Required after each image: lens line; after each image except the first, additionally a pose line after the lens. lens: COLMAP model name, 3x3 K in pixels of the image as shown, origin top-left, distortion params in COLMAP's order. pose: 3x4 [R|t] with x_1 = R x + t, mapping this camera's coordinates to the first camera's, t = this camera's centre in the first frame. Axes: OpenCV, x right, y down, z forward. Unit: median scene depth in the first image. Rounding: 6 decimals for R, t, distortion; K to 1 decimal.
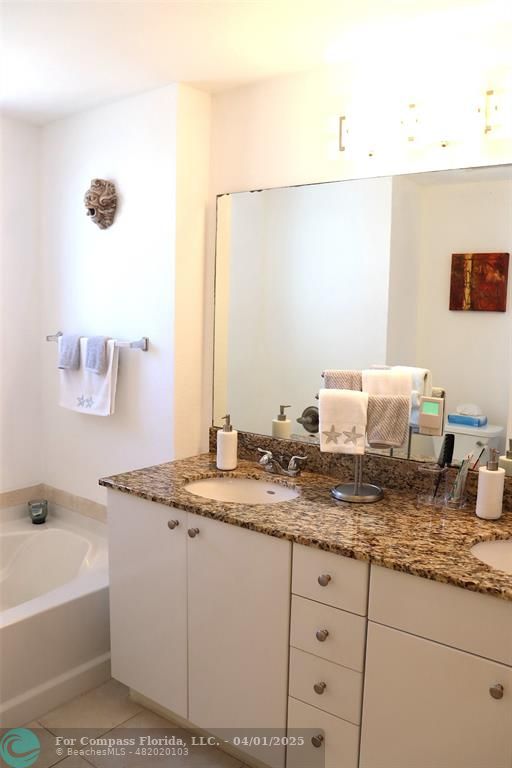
lens RADIAL K [[642.9, 0, 256.0], [0, 642.9, 384.0], [0, 0, 1]] dist [-0.171650, 0.148299]
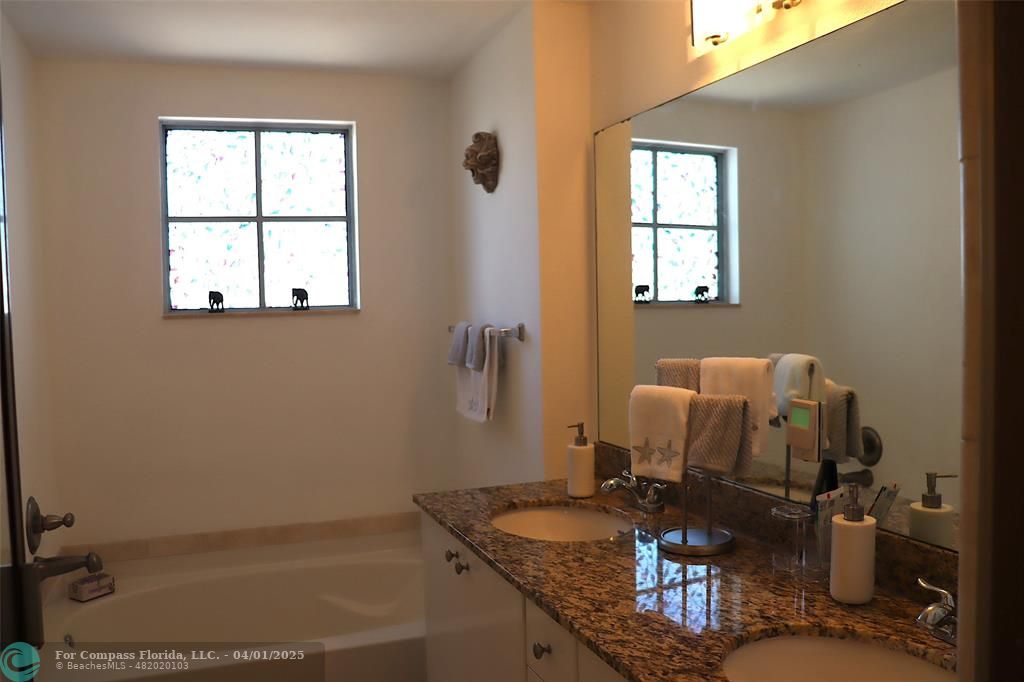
lens RADIAL K [[839.7, 0, 512.0], [0, 839.7, 341.0], [0, 0, 1]] dist [-0.162832, 0.123206]
pose [[0.857433, -0.015979, -0.514347, 0.460368], [-0.021346, 0.997553, -0.066575, 0.023519], [0.514152, 0.068063, 0.854994, 0.147694]]
